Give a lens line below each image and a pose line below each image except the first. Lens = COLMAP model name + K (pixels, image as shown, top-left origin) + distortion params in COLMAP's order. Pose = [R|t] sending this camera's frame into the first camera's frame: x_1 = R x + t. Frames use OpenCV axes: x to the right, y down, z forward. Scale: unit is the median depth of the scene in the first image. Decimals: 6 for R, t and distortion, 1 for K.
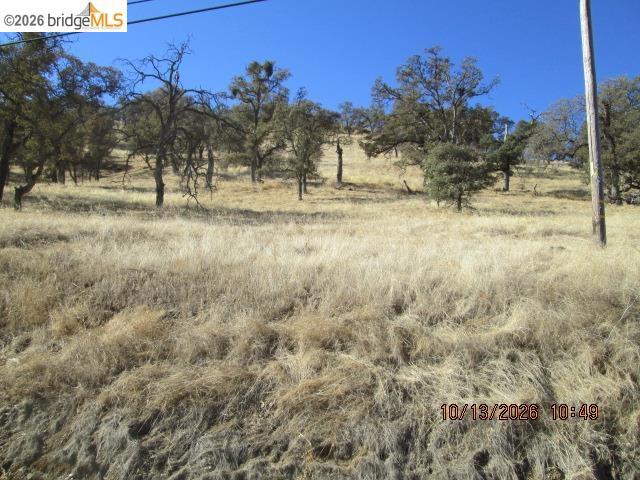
lens RADIAL K [[543.7, 0, 315.0], [0, 543.7, 228.9], [0, 0, 1]] dist [-0.040740, 0.033041]
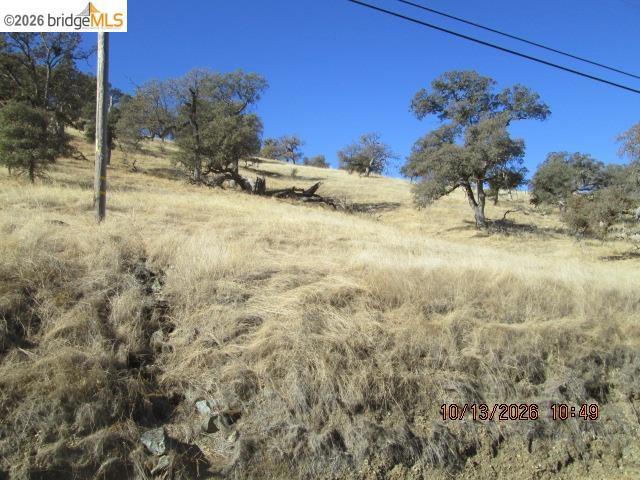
lens RADIAL K [[543.7, 0, 321.0], [0, 543.7, 239.4], [0, 0, 1]] dist [-0.040740, 0.033041]
pose [[0.773347, 0.011609, 0.633877, 0.055148], [-0.053963, 0.997409, 0.047569, -0.001716], [-0.631682, -0.070993, 0.771970, -0.020612]]
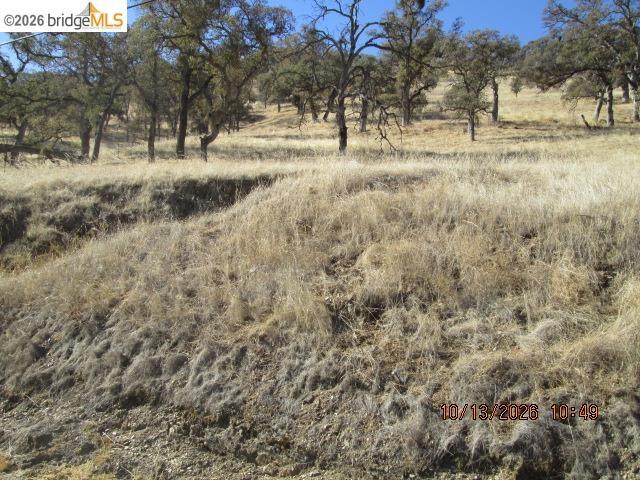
lens RADIAL K [[543.7, 0, 313.2], [0, 543.7, 235.7], [0, 0, 1]] dist [-0.040740, 0.033041]
pose [[0.976037, -0.004057, -0.217568, -0.106674], [0.028045, 0.993833, 0.107280, 0.001238], [0.215792, -0.110810, 0.970131, 0.032694]]
